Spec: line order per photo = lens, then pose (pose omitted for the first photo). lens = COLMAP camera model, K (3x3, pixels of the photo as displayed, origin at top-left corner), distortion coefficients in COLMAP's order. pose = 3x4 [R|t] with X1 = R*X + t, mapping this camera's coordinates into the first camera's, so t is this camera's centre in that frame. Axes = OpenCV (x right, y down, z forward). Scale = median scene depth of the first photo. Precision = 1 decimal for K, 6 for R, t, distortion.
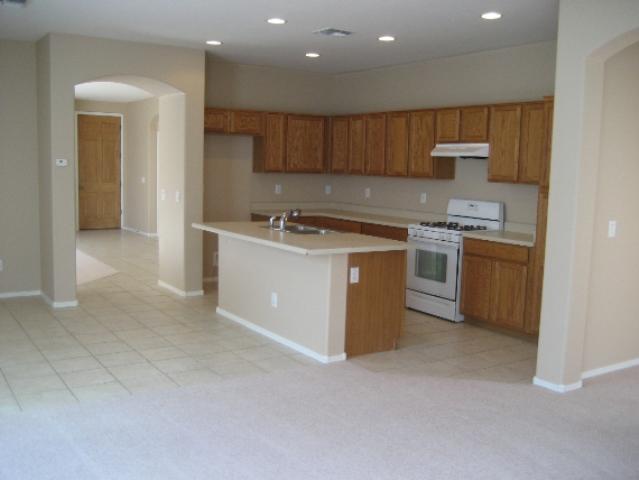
lens RADIAL K [[666.8, 0, 319.5], [0, 666.8, 240.0], [0, 0, 1]] dist [-0.093312, 0.031699]
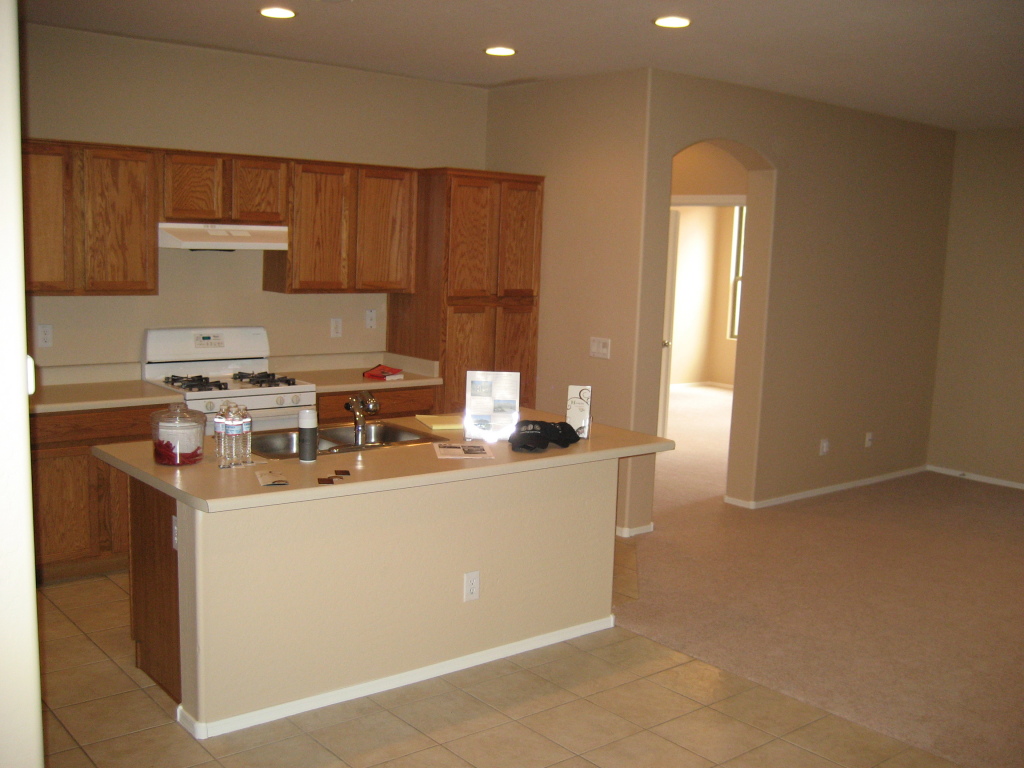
lens RADIAL K [[1068.6, 0, 512.0], [0, 1068.6, 384.0], [0, 0, 1]] dist [-0.093312, 0.031699]
pose [[-0.106314, -0.165675, 0.980433, -0.681426], [0.072772, 0.982081, 0.173845, -0.155245], [-0.991666, 0.089831, -0.092352, 0.889946]]
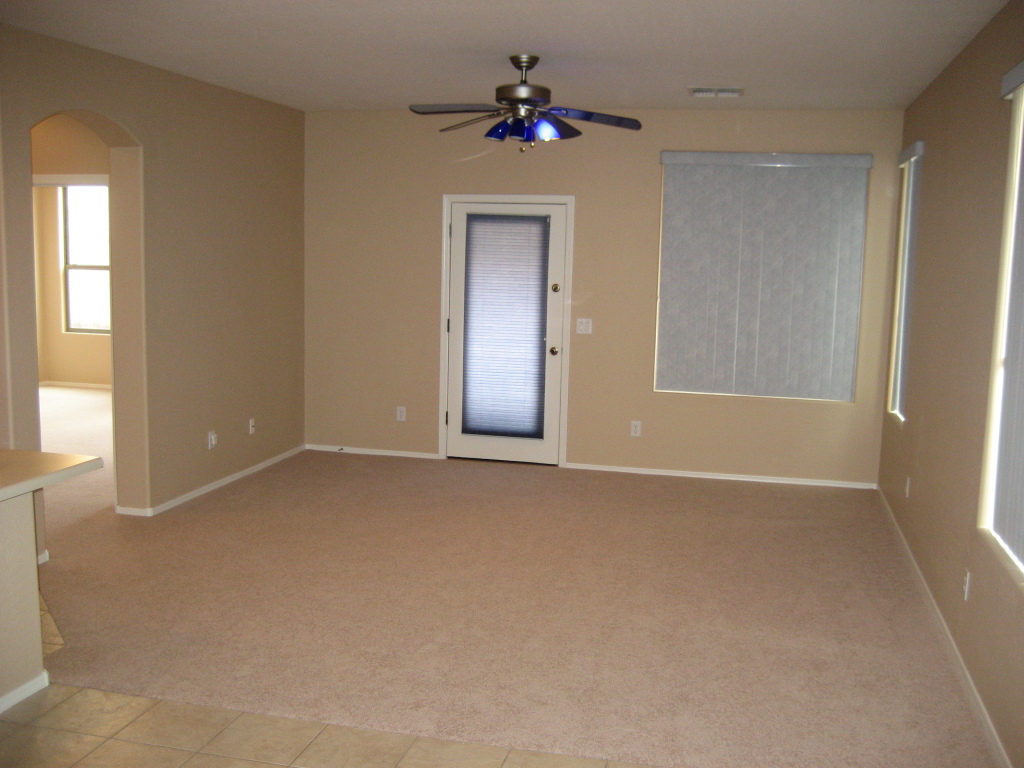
lens RADIAL K [[1068.6, 0, 512.0], [0, 1068.6, 384.0], [0, 0, 1]] dist [-0.093312, 0.031699]
pose [[-0.683673, -0.141039, 0.716030, -0.601919], [0.037201, 0.973137, 0.227202, -0.157277], [-0.728840, 0.181969, -0.660060, 0.936657]]
